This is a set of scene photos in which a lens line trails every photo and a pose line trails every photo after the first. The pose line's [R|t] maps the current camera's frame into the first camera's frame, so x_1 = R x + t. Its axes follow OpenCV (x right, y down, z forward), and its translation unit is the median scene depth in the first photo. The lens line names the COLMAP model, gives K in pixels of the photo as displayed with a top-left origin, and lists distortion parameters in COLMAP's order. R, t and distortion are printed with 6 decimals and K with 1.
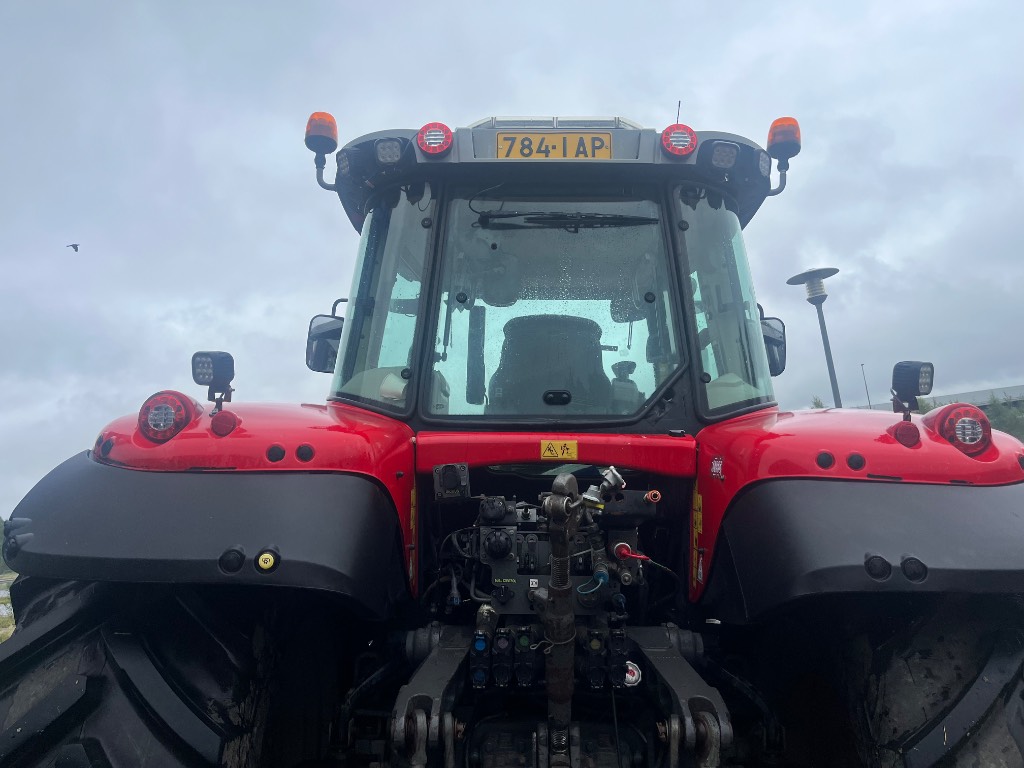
lens RADIAL K [[764.5, 0, 497.2], [0, 764.5, 386.9], [0, 0, 1]] dist [0.078626, -0.088167]
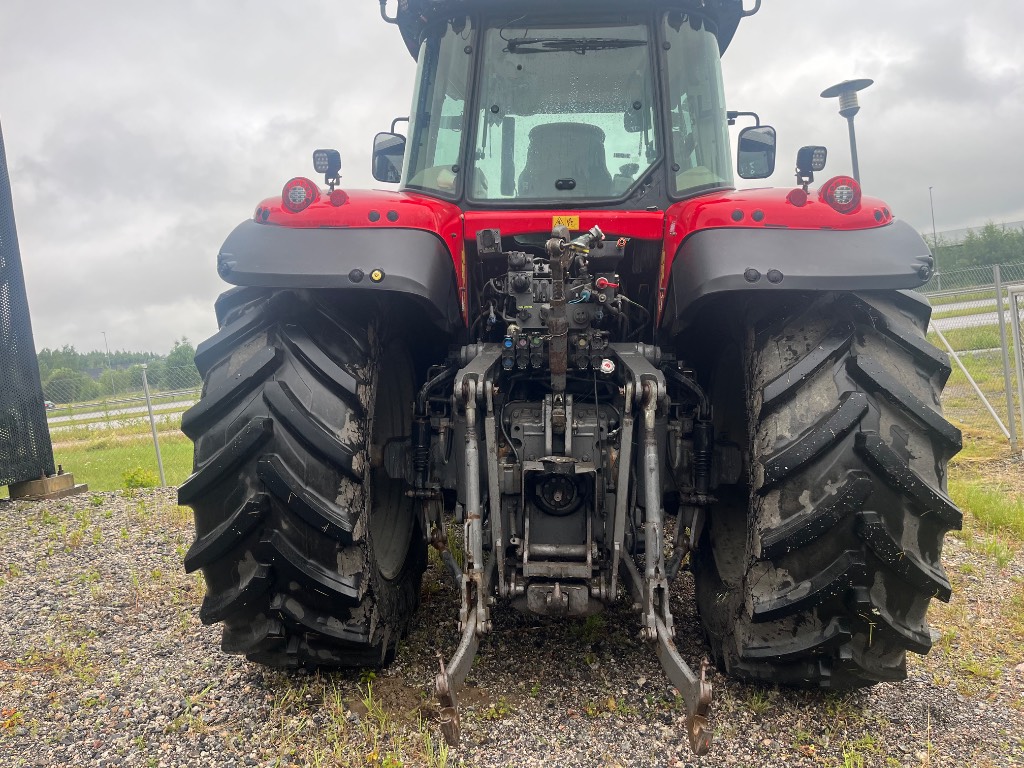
lens RADIAL K [[764.5, 0, 497.2], [0, 764.5, 386.9], [0, 0, 1]] dist [0.078626, -0.088167]
pose [[0.998022, -0.000544, -0.062867, 0.046645], [0.013787, 0.977517, 0.210404, 0.083516], [0.061339, -0.210855, 0.975591, -0.469822]]
